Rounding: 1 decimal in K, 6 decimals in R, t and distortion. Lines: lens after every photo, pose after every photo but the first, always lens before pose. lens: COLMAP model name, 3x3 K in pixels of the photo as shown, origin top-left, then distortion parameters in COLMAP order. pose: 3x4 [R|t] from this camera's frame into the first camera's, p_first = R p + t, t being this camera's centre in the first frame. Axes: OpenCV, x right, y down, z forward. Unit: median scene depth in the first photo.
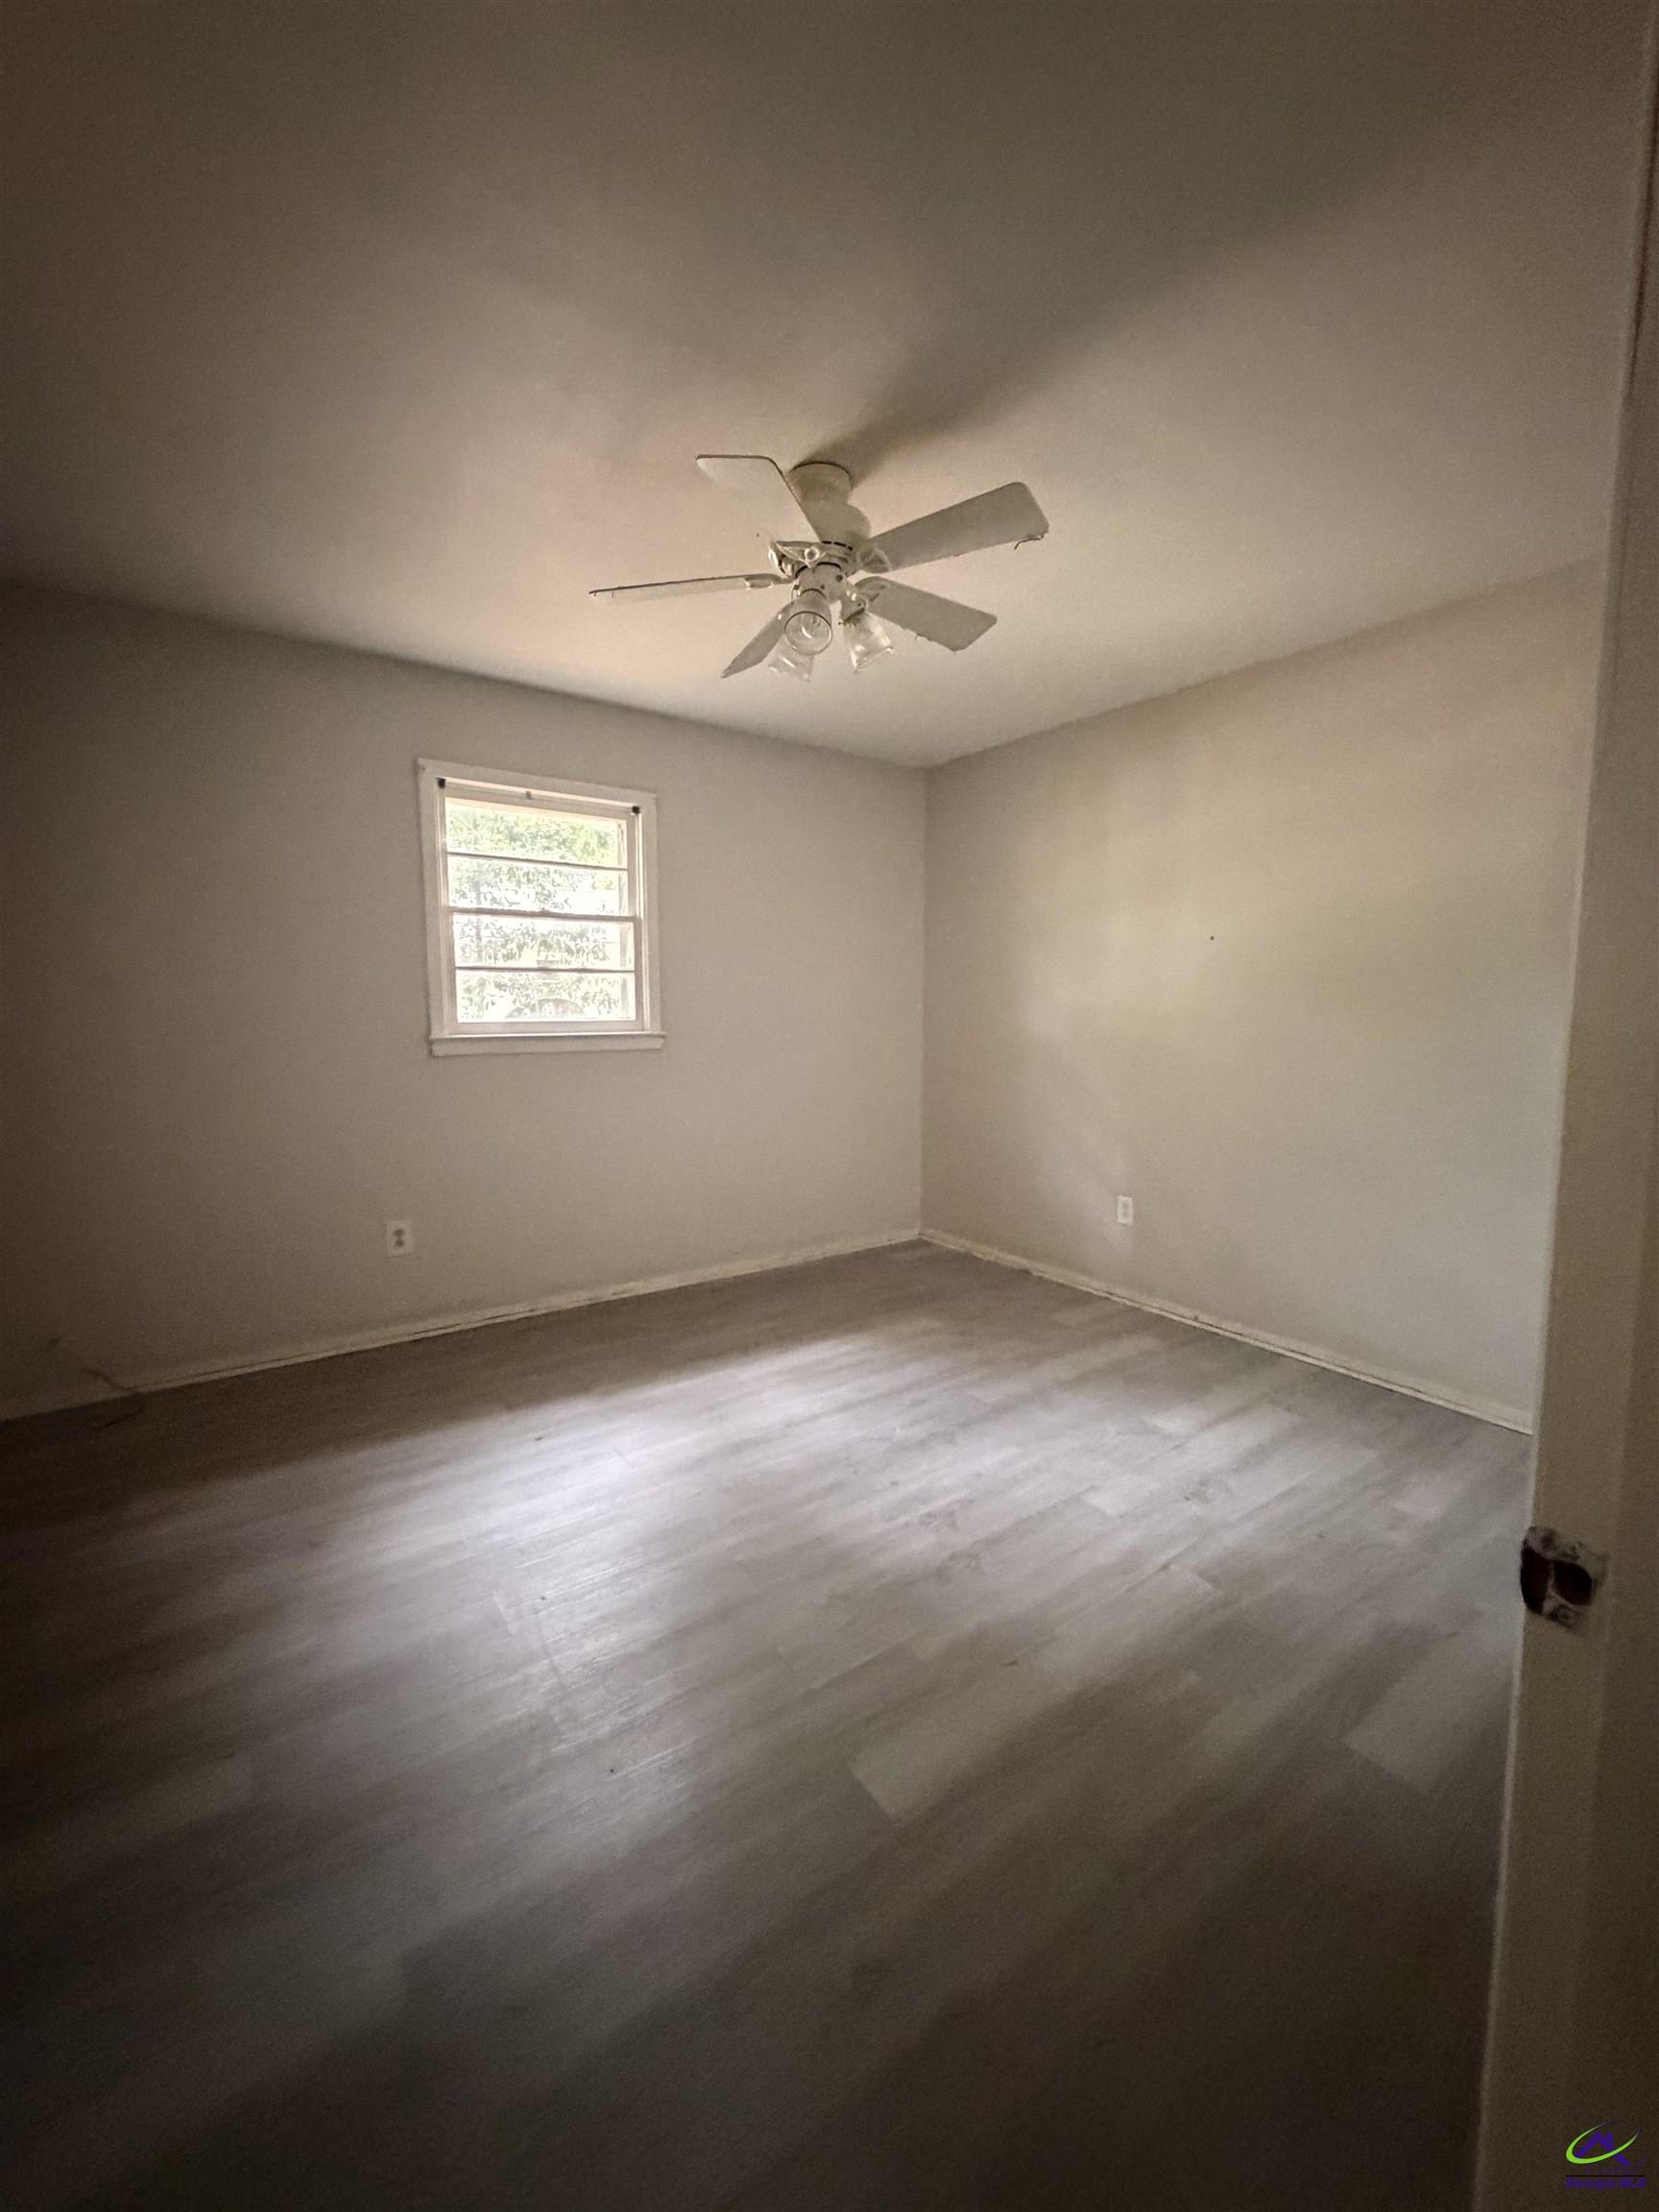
lens RADIAL K [[883.4, 0, 827.7], [0, 883.4, 1097.5], [0, 0, 1]] dist [-0.003317, 0.000264]
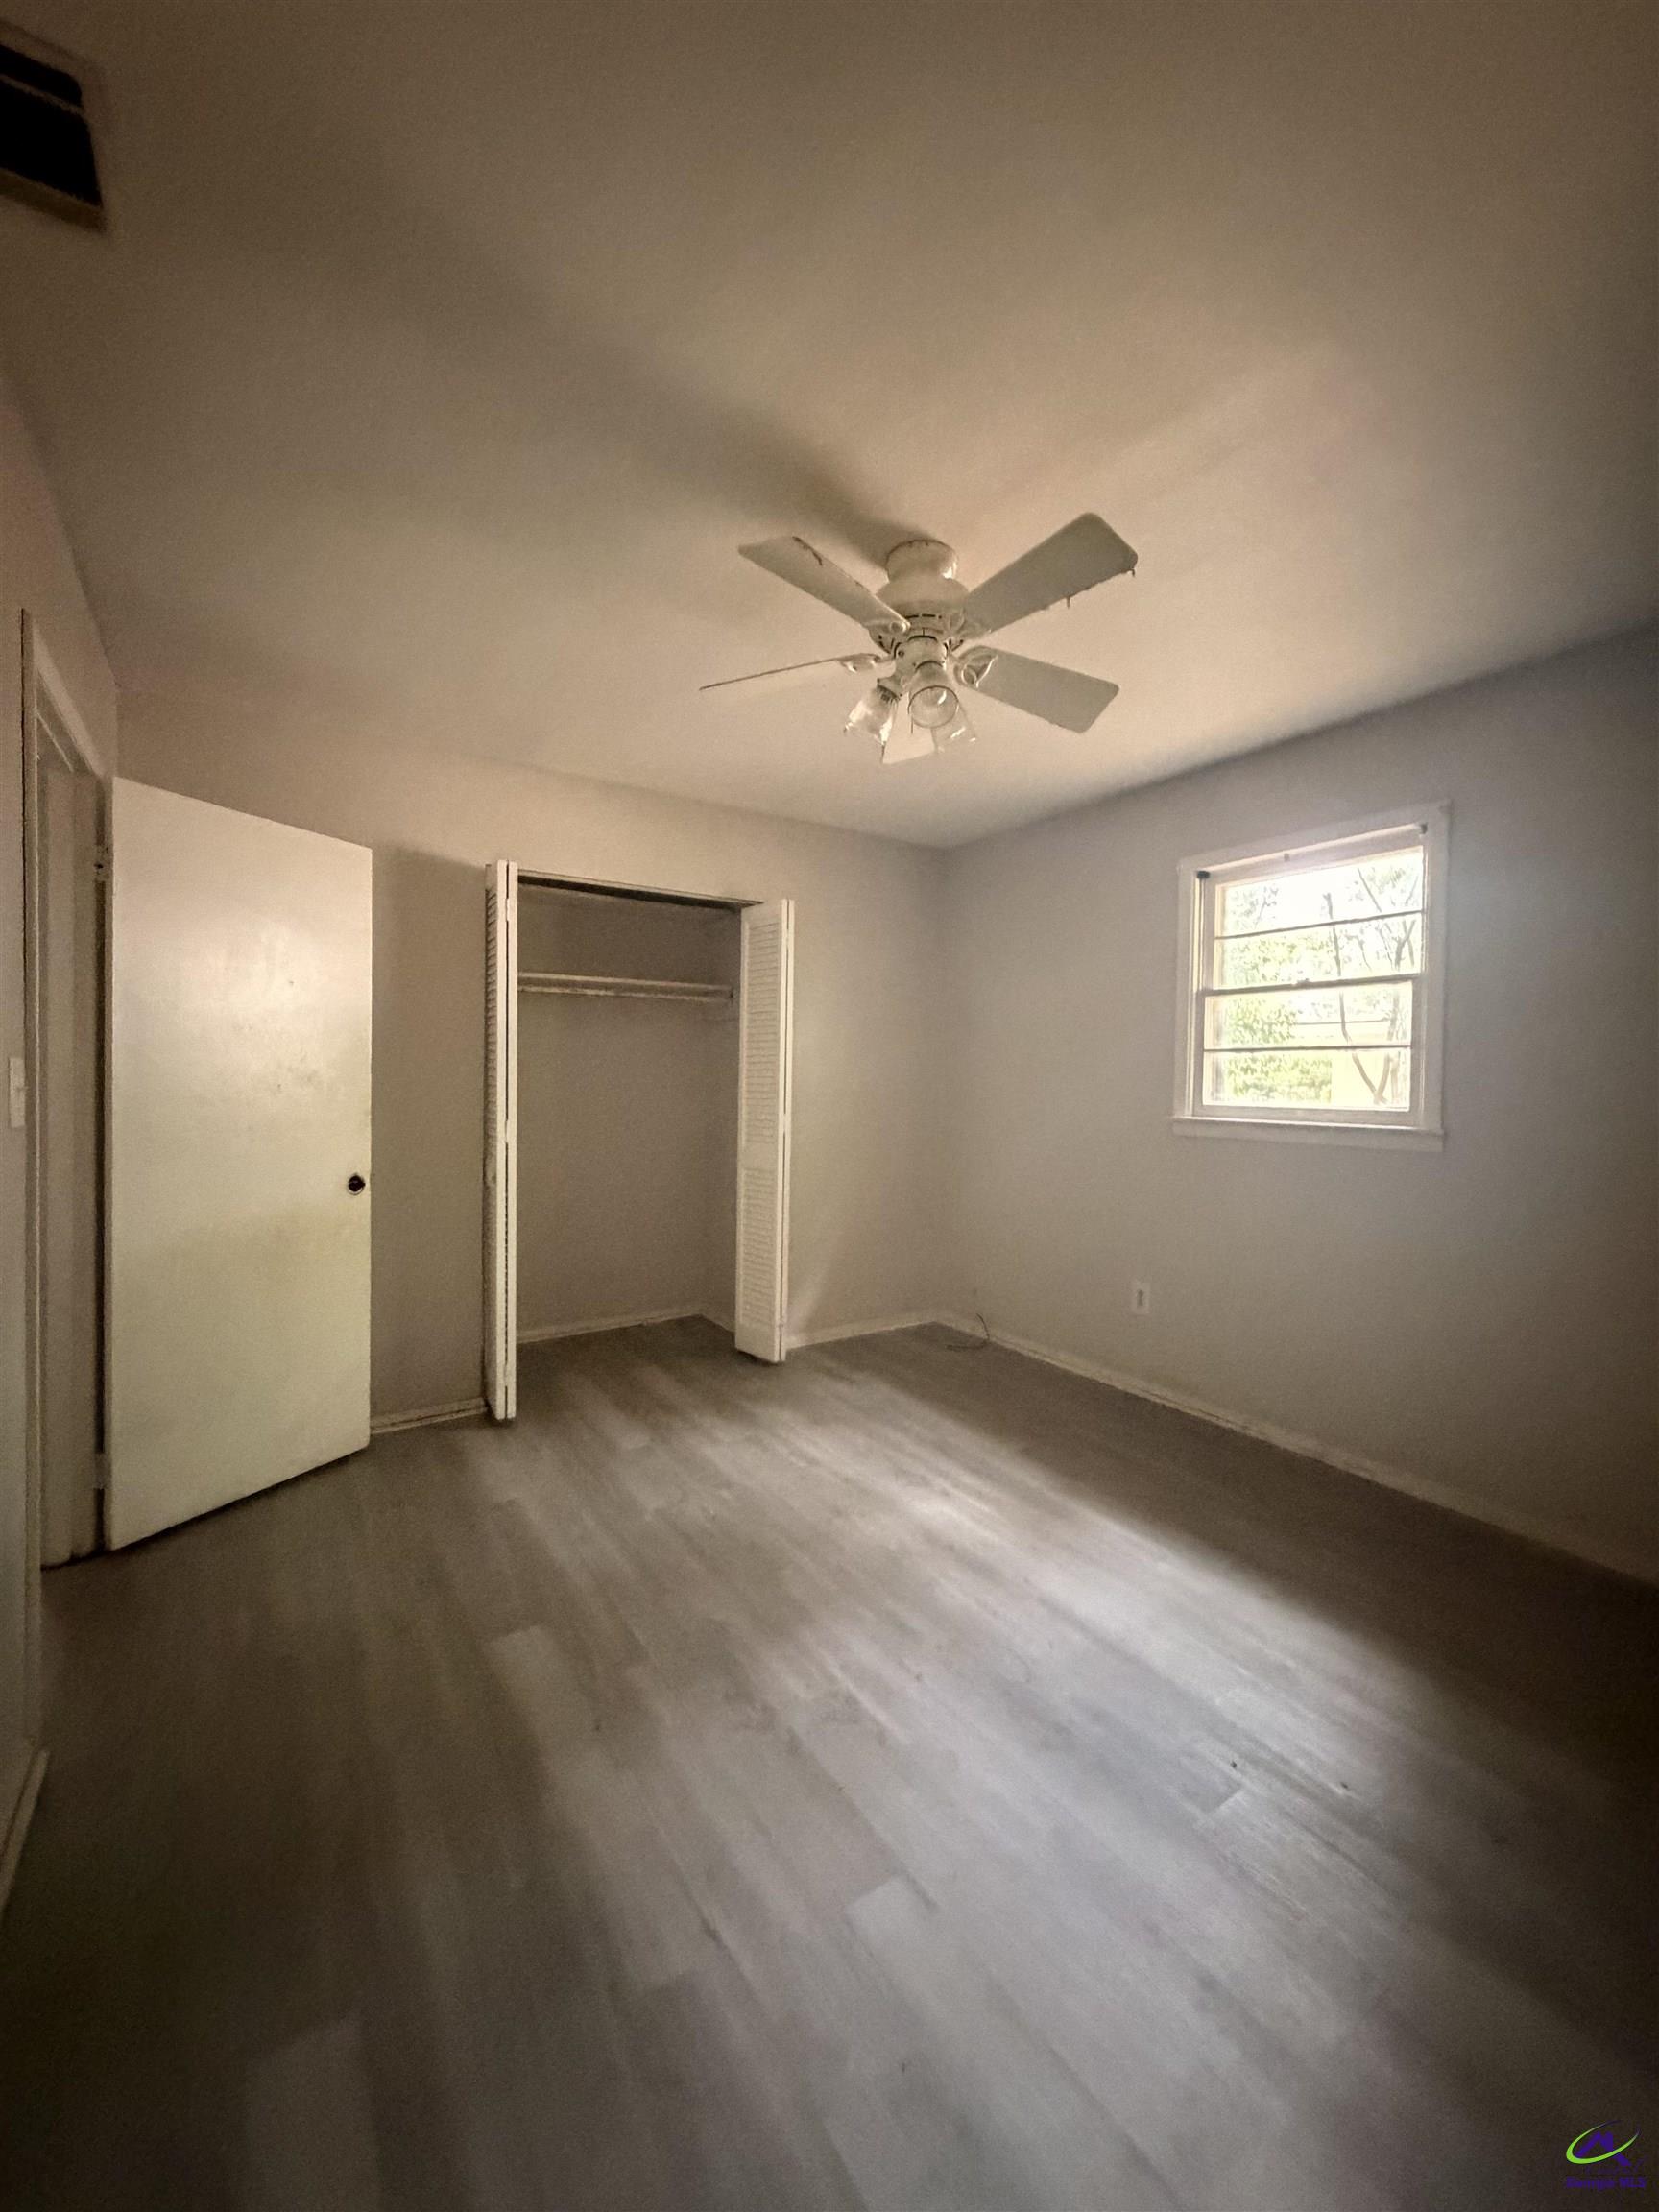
lens RADIAL K [[883.4, 0, 827.7], [0, 883.4, 1097.5], [0, 0, 1]] dist [-0.003317, 0.000264]
pose [[-0.035926, 0.022177, -0.999108, 0.793945], [-0.113483, 0.993196, 0.026126, -0.093378], [0.992890, 0.114320, -0.033165, 0.800074]]
